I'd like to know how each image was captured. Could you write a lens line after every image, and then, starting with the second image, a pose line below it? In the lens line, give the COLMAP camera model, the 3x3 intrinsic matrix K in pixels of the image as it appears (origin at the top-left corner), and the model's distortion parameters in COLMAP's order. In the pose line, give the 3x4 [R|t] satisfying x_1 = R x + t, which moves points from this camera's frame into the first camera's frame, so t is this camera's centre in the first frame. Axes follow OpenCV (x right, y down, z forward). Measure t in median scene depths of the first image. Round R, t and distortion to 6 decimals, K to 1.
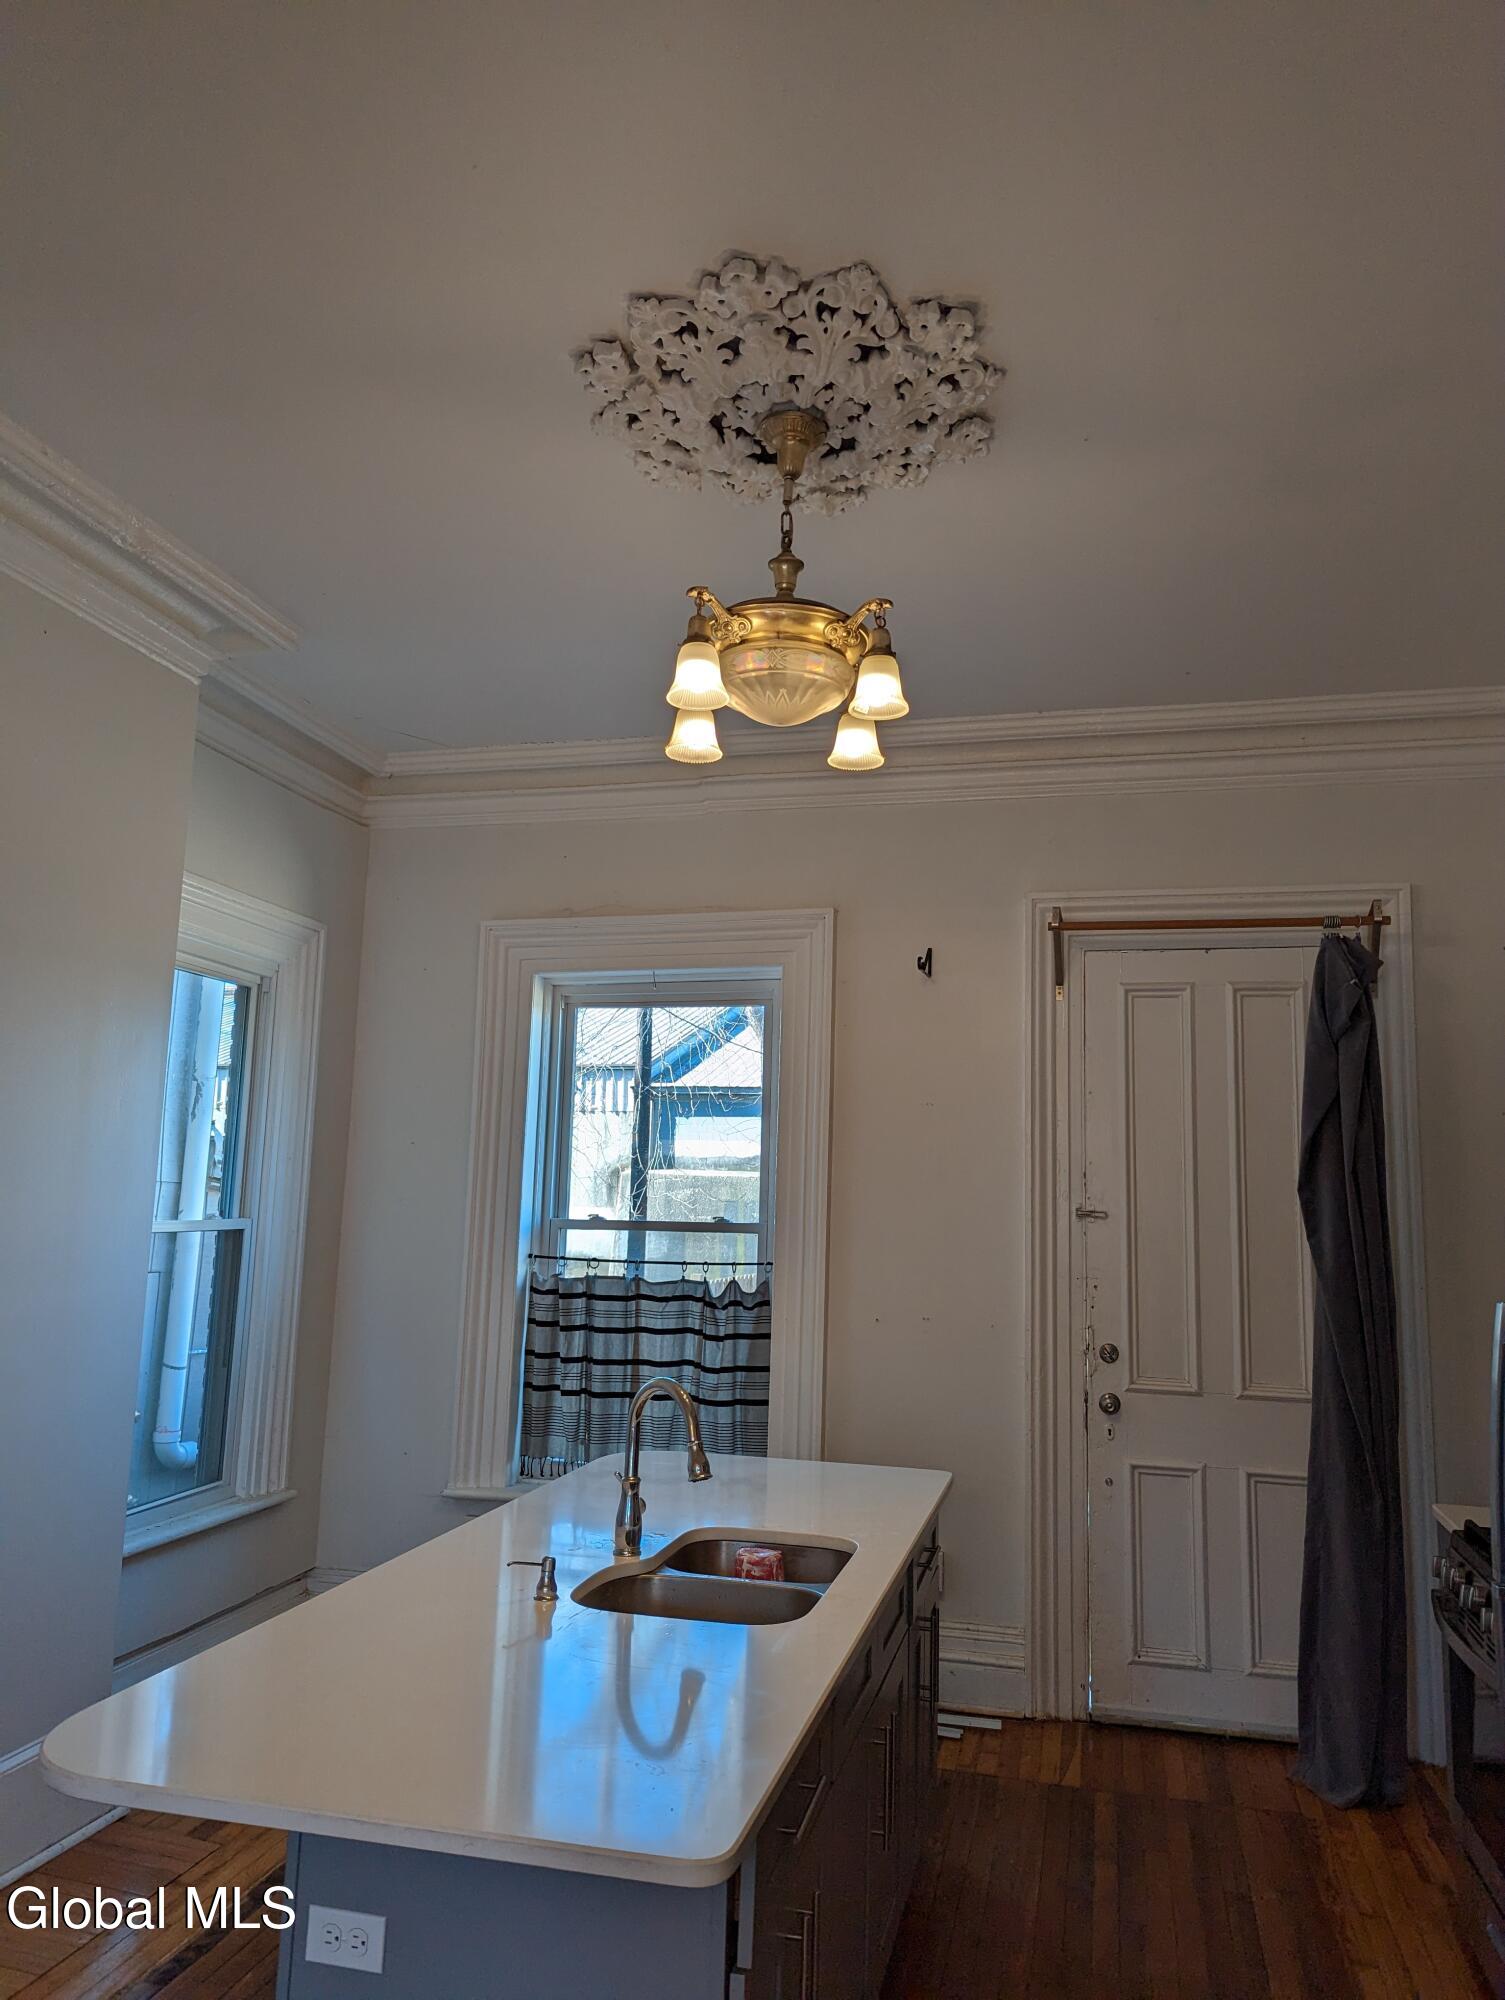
lens RADIAL K [[1409.5, 0, 765.7], [0, 1409.5, 1000.8], [0, 0, 1]] dist [0.094082, -0.077568]
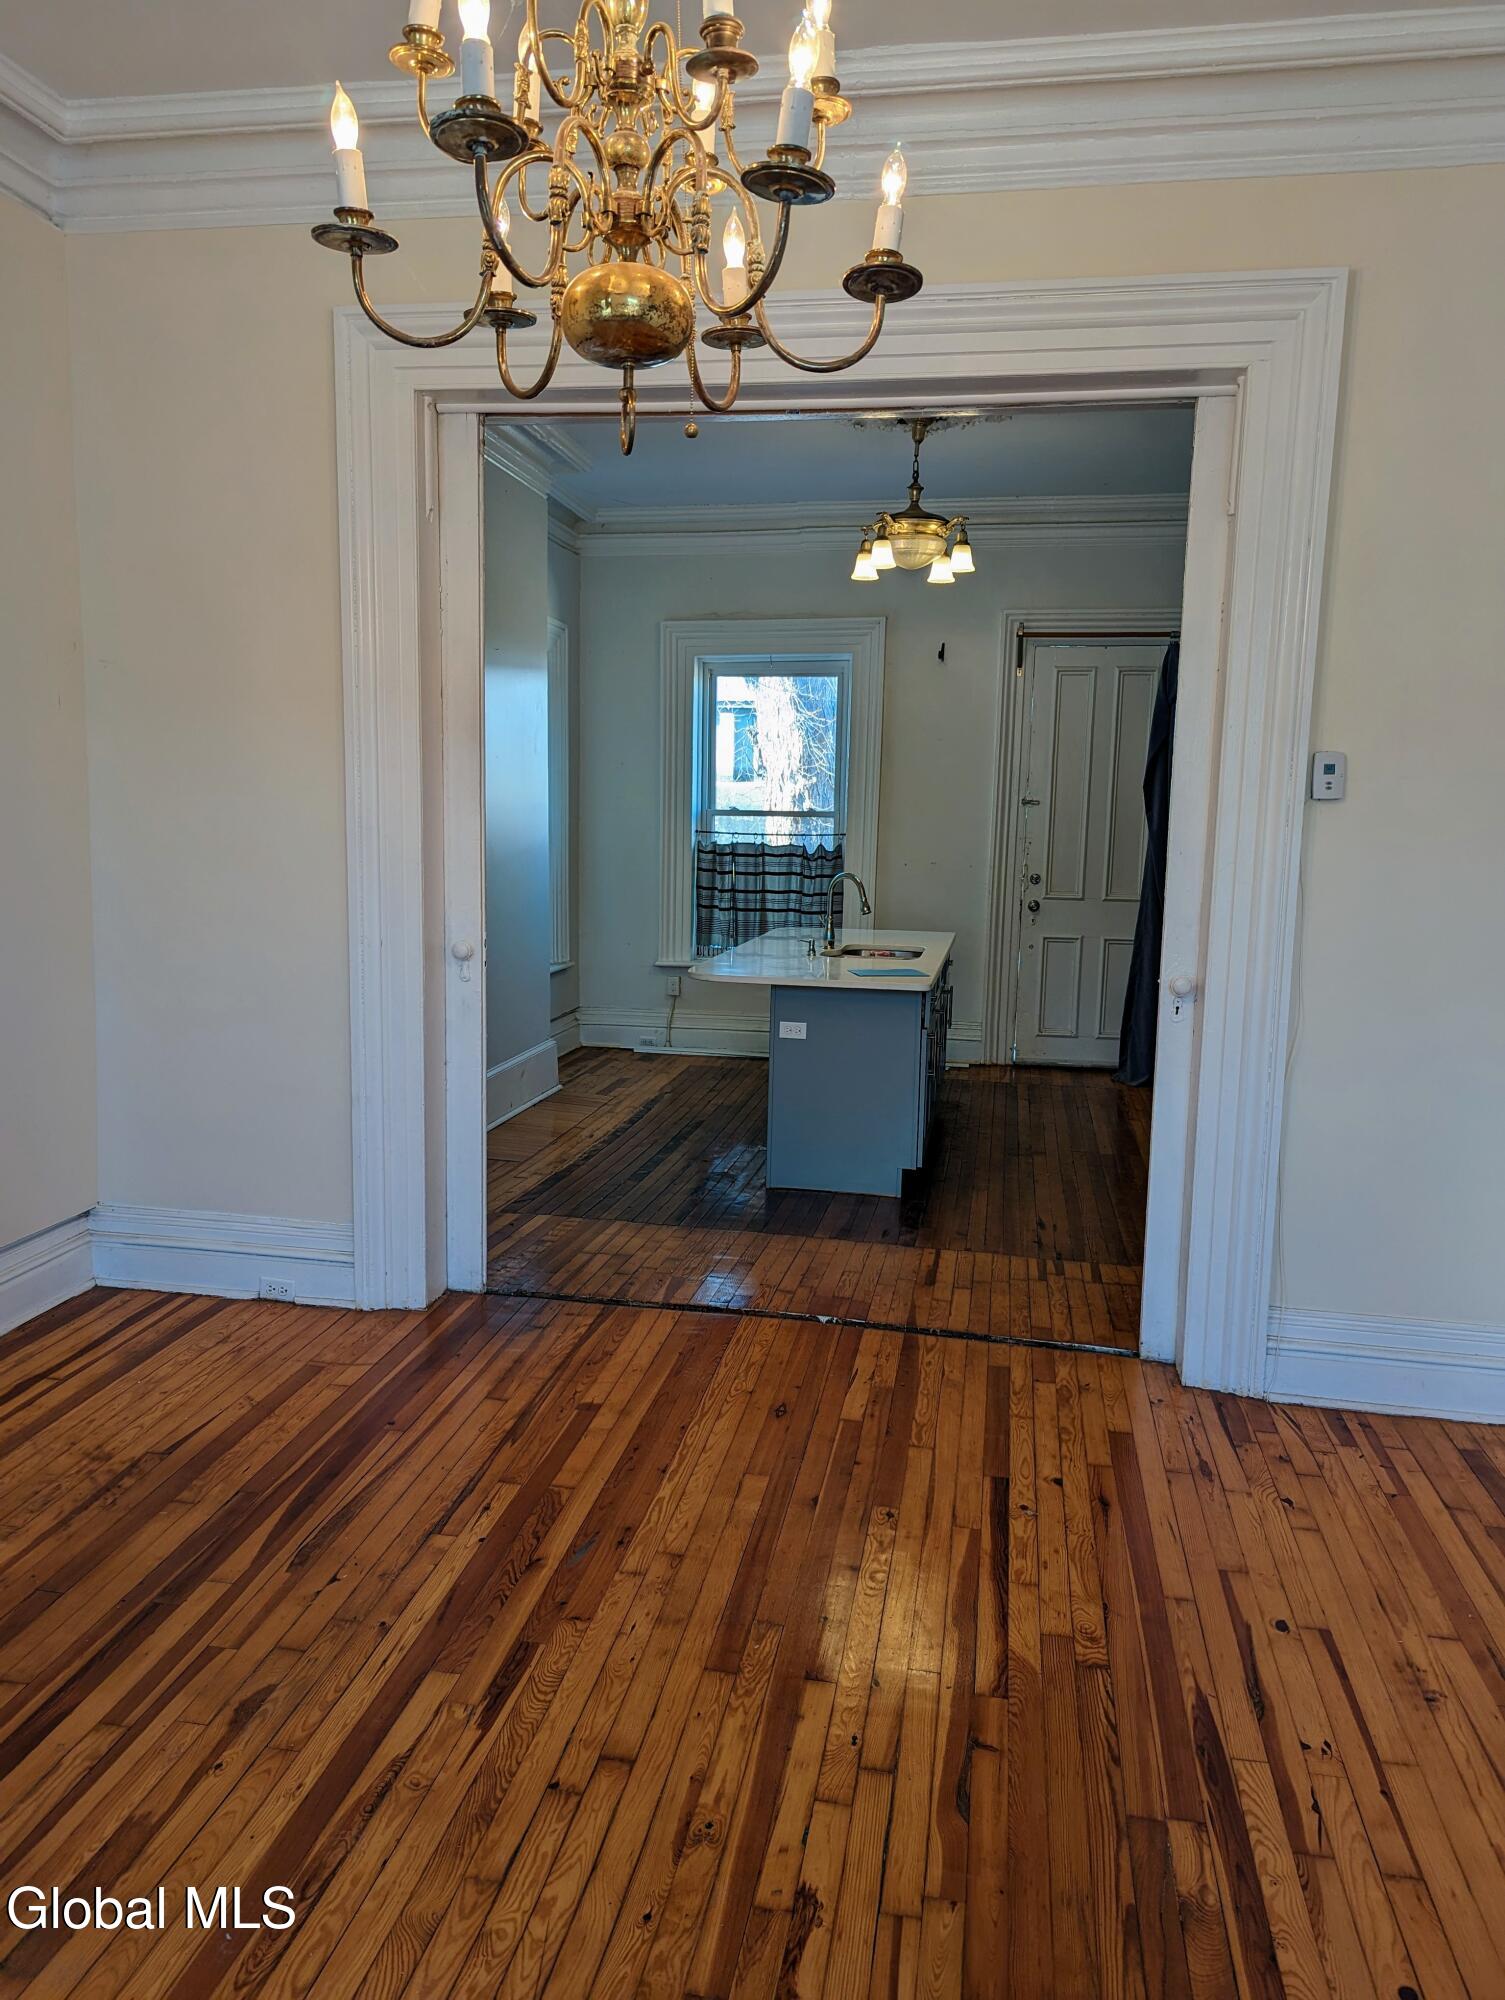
lens RADIAL K [[1409.5, 0, 765.7], [0, 1409.5, 1000.8], [0, 0, 1]] dist [0.094082, -0.077568]
pose [[0.997986, -0.015102, 0.061606, -0.196841], [-0.002552, 0.960898, 0.276891, -0.093163], [-0.063379, -0.276490, 0.958925, -0.686361]]
